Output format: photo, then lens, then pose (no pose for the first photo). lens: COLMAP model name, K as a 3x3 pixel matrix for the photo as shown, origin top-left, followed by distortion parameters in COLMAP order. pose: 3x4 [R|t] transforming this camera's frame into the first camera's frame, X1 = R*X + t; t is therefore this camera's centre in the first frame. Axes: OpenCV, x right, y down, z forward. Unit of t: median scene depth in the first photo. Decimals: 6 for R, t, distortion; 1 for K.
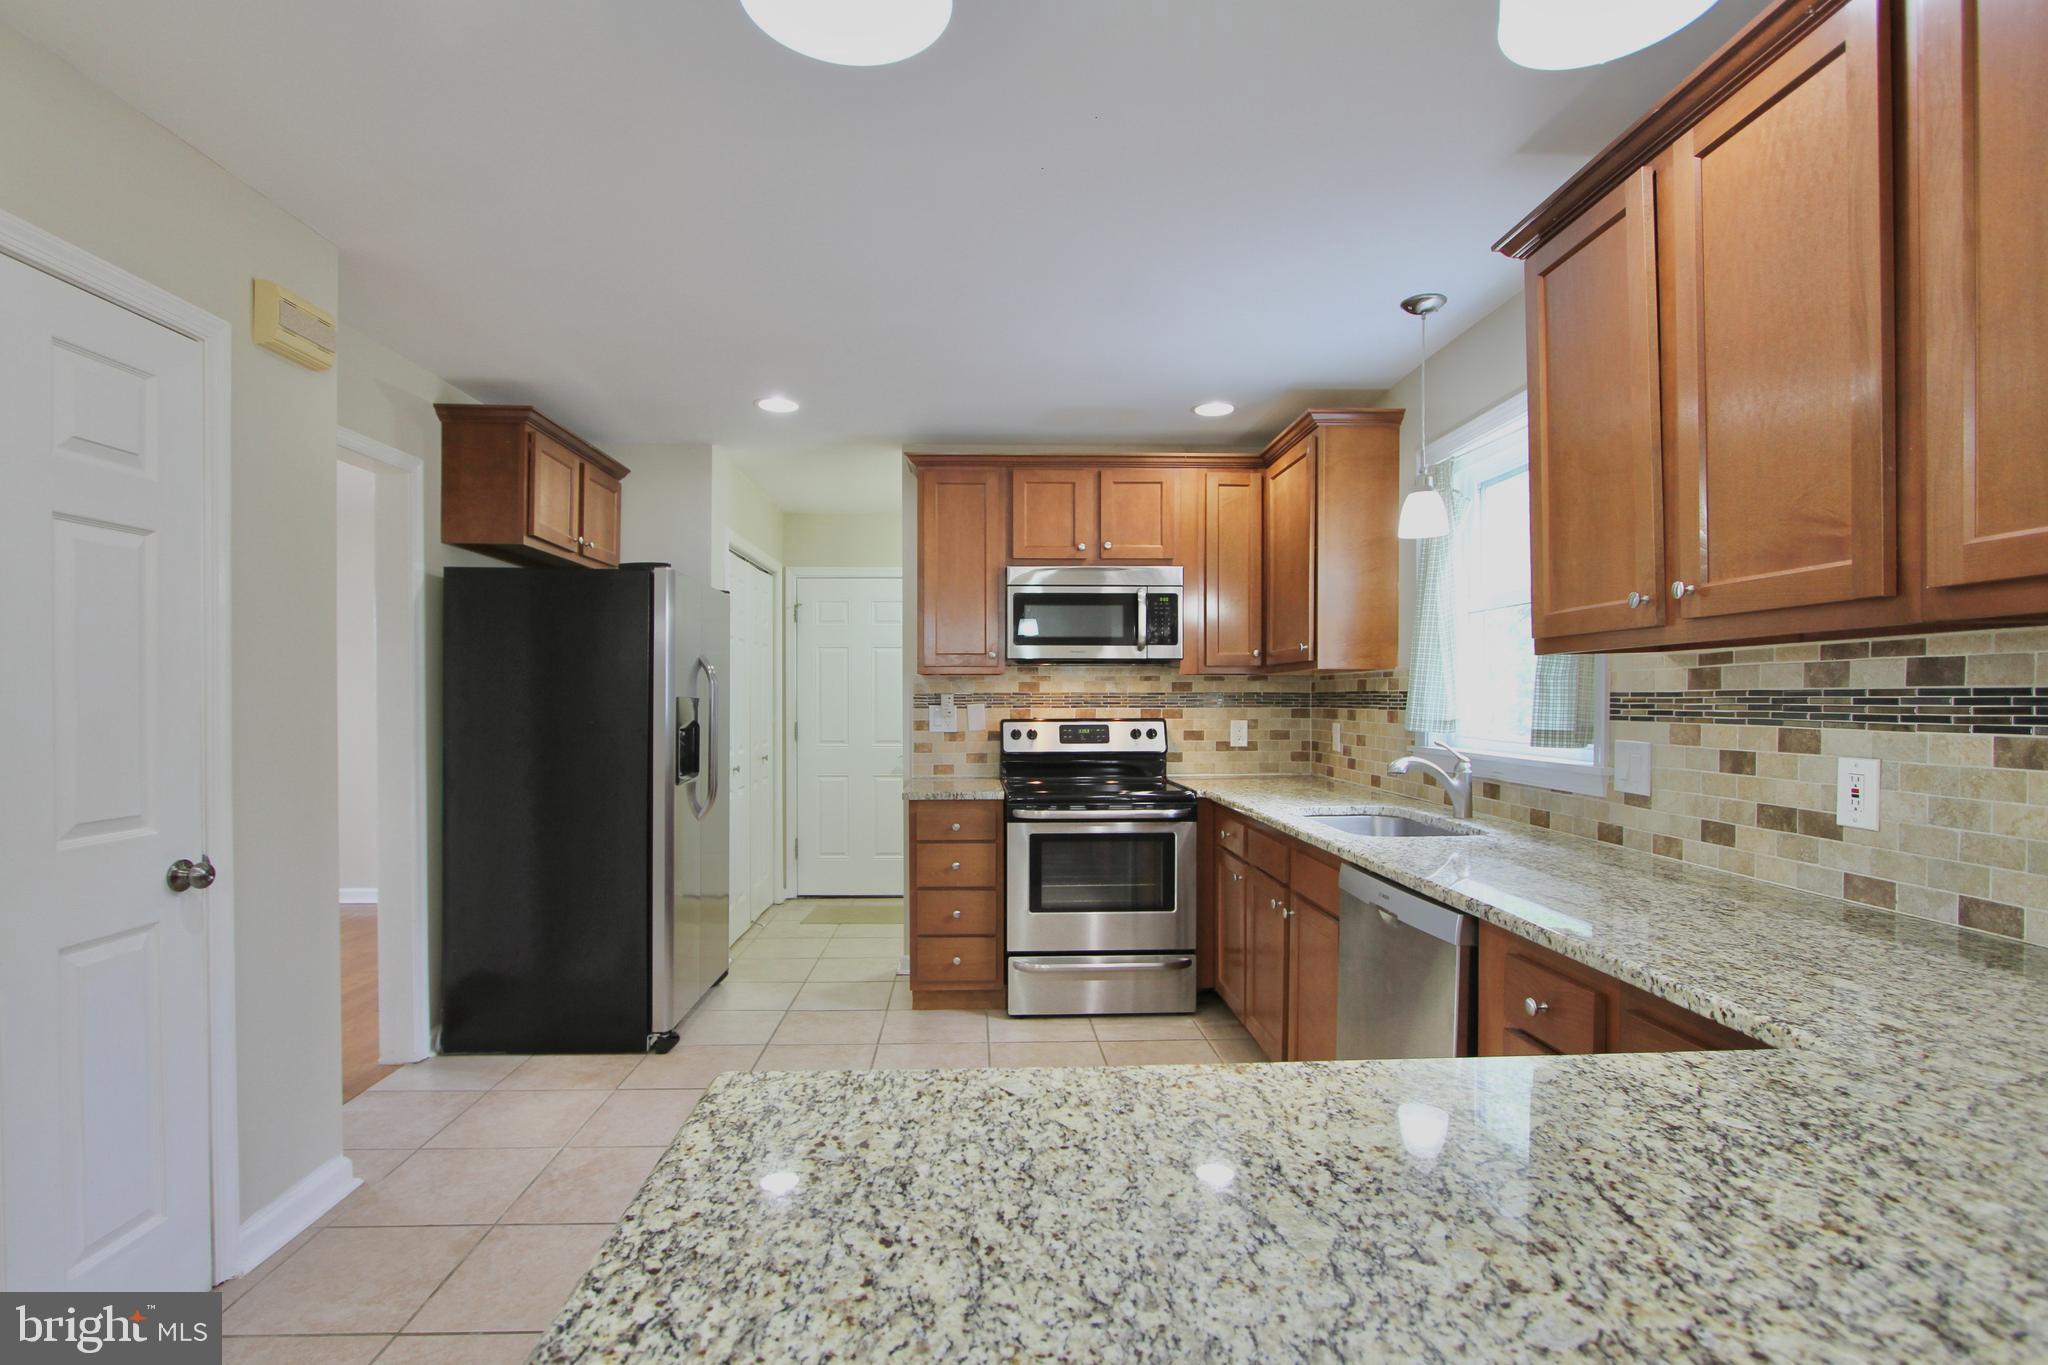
lens RADIAL K [[957.6, 0, 1019.2], [0, 957.6, 690.8], [0, 0, 1]] dist [-0.011347, 0.000289]
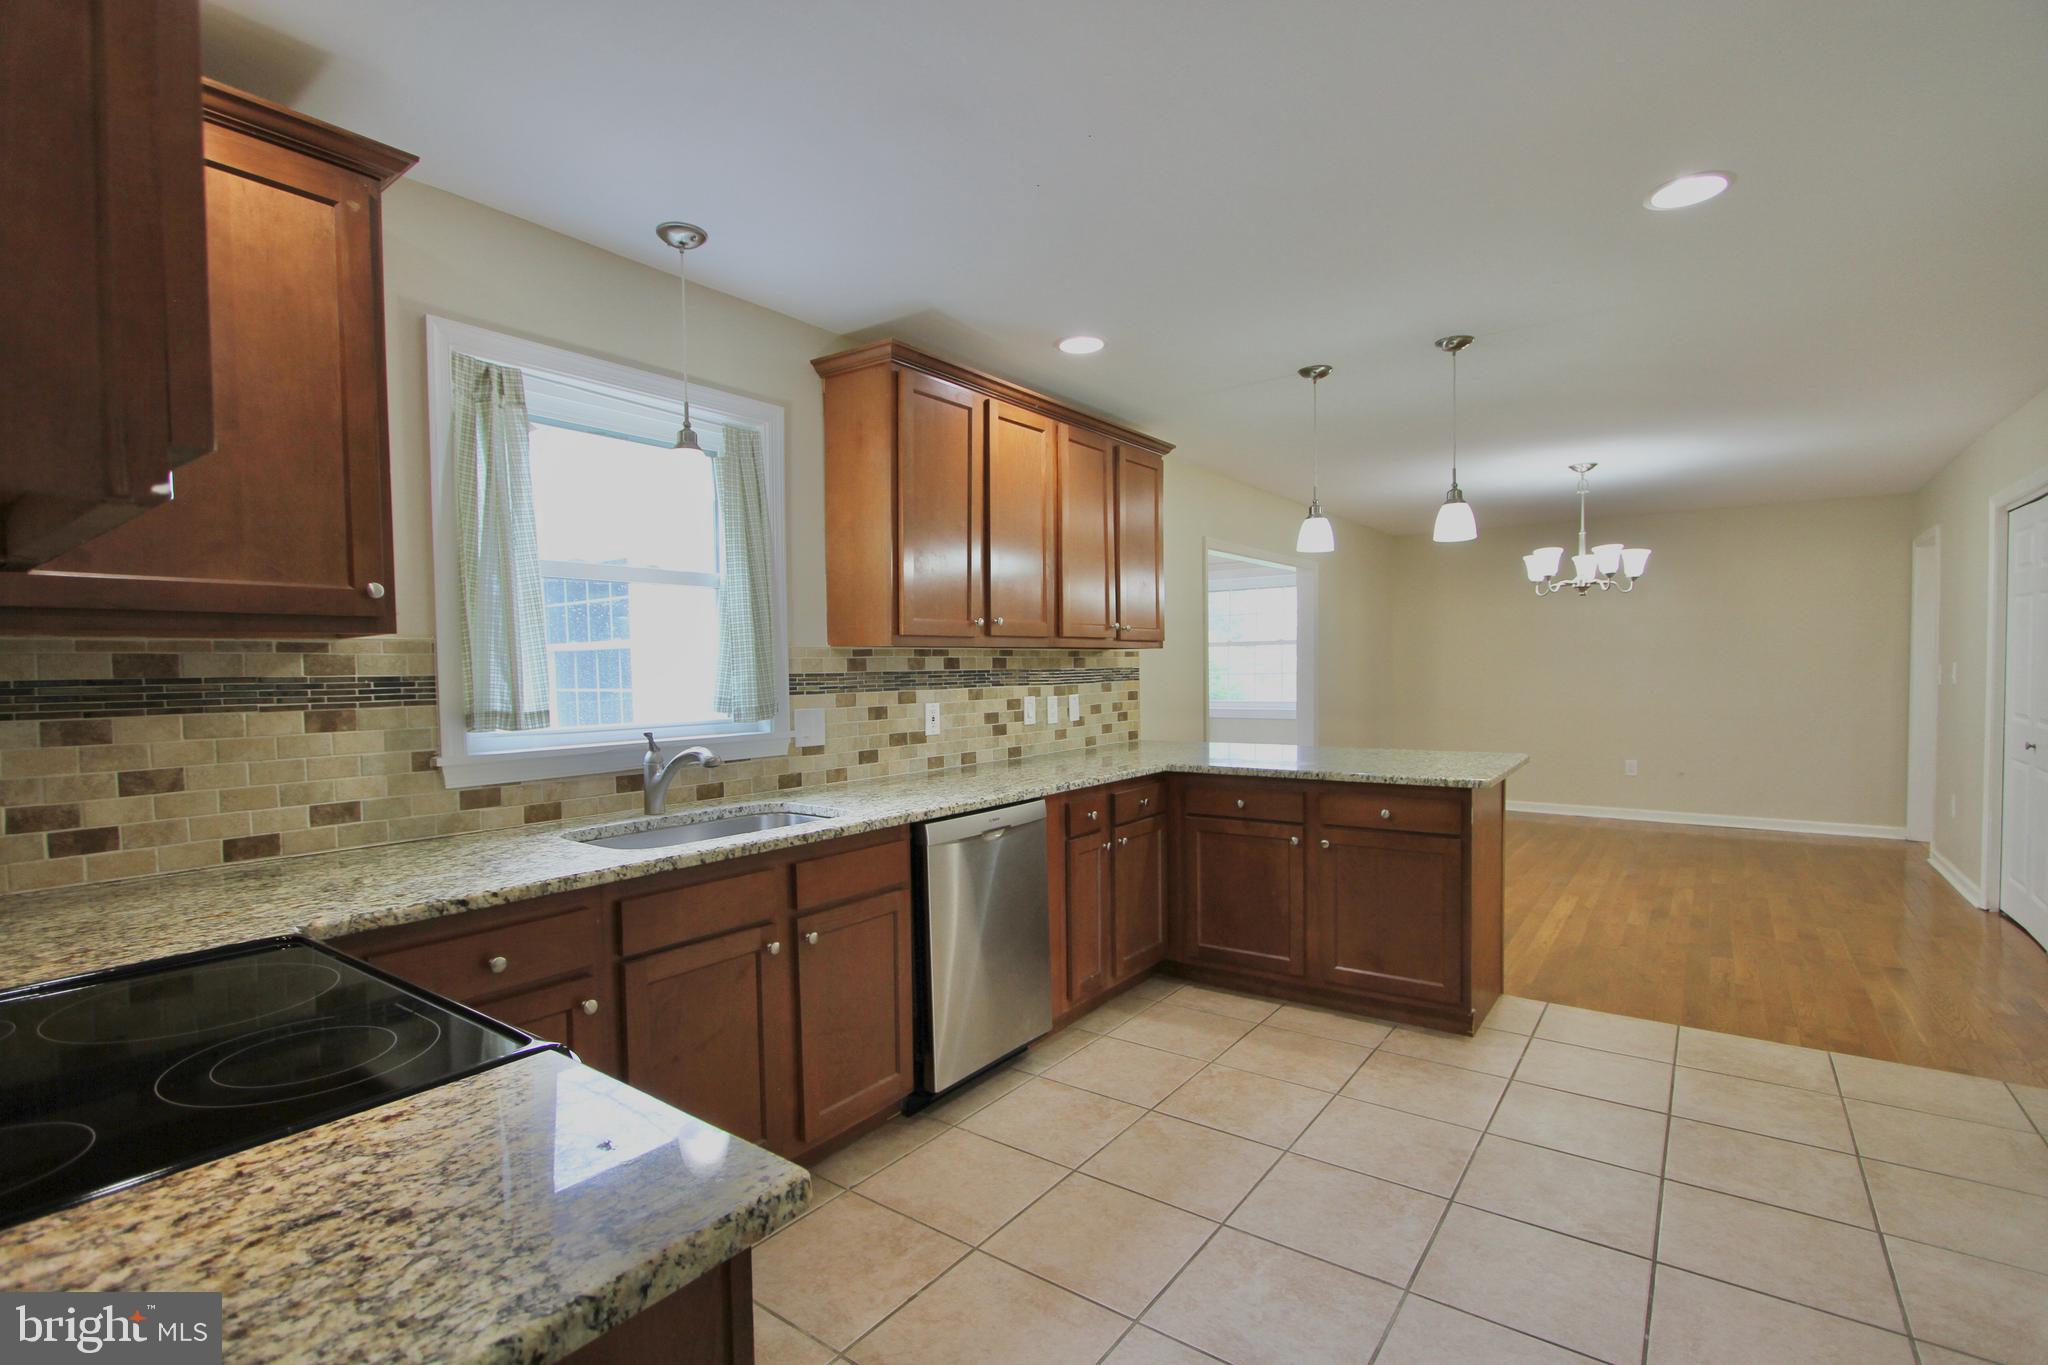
lens RADIAL K [[957.6, 0, 1024.0], [0, 957.6, 685.5], [0, 0, 1]] dist [-0.011347, 0.000289]
pose [[-0.772736, -0.013410, 0.634586, -0.579140], [0.000572, 0.999762, 0.021823, -0.013983], [-0.634727, 0.017226, -0.772544, 2.237857]]
